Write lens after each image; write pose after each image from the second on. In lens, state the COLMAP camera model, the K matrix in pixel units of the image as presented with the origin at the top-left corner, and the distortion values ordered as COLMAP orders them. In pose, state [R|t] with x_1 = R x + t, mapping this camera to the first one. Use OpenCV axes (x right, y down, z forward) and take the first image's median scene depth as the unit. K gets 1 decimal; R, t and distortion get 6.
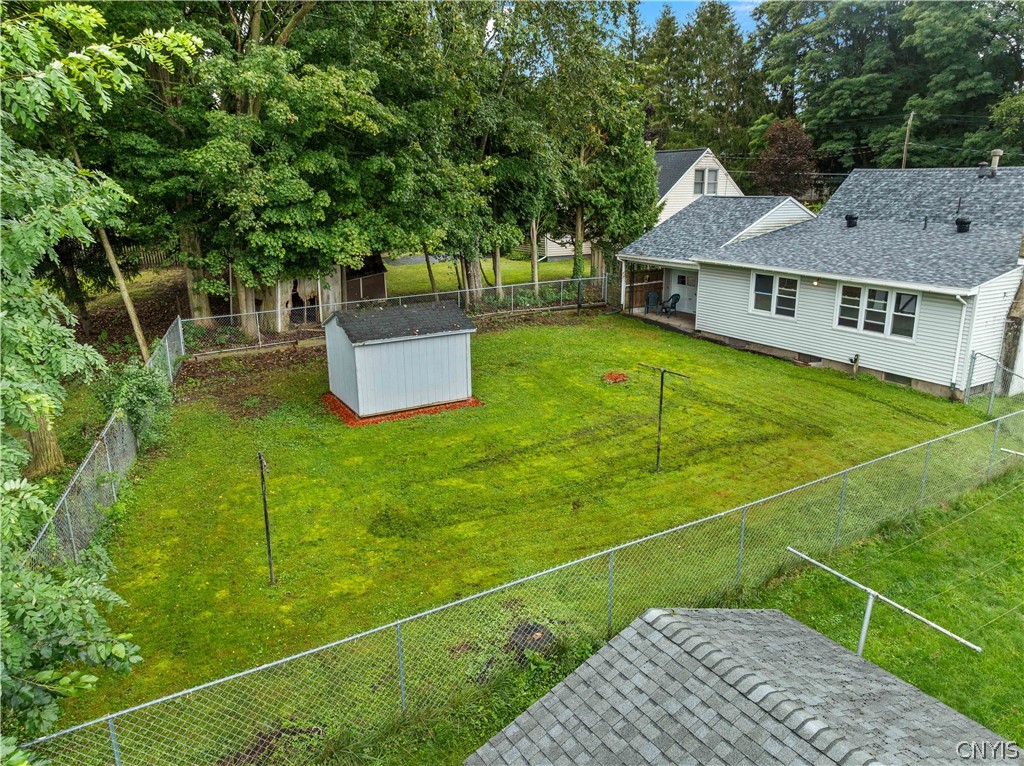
lens RADIAL K [[721.9, 0, 512.0], [0, 721.9, 383.0], [0, 0, 1]] dist [-0.051255, 0.024641]
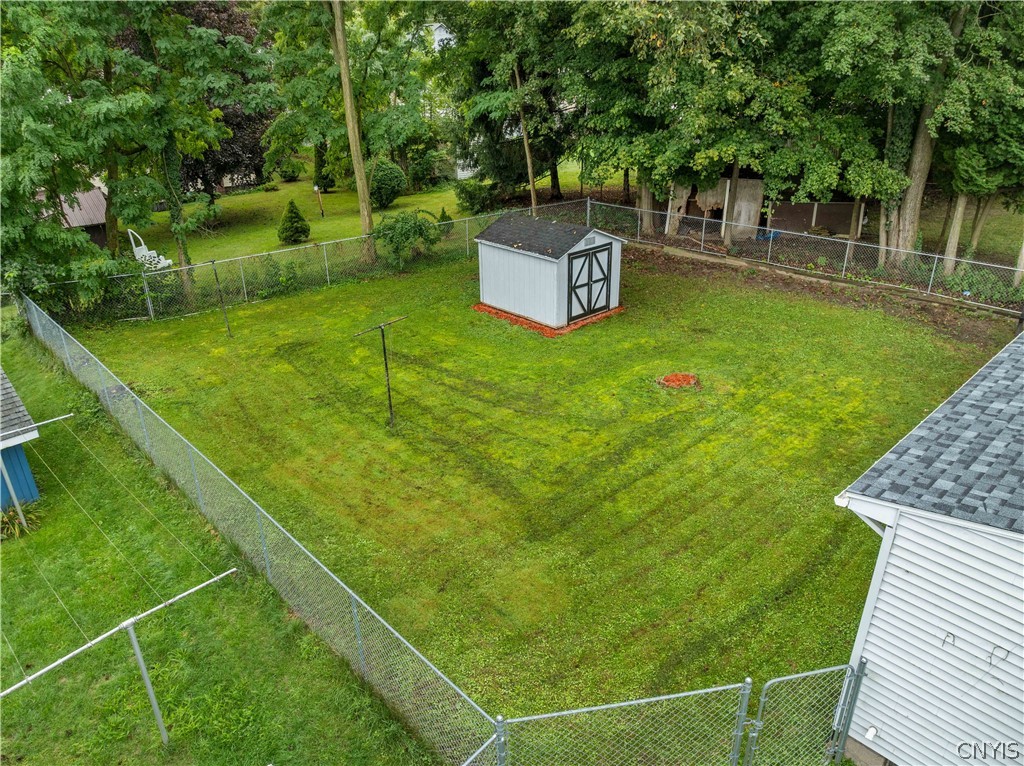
lens RADIAL K [[714.3, 0, 512.0], [0, 714.3, 383.0], [0, 0, 1]] dist [-0.034268, 0.002076]
pose [[0.222481, 0.413868, -0.882732, 0.804406], [-0.255385, 0.898548, 0.356917, -0.239657], [0.940894, 0.146029, 0.305605, 0.638501]]
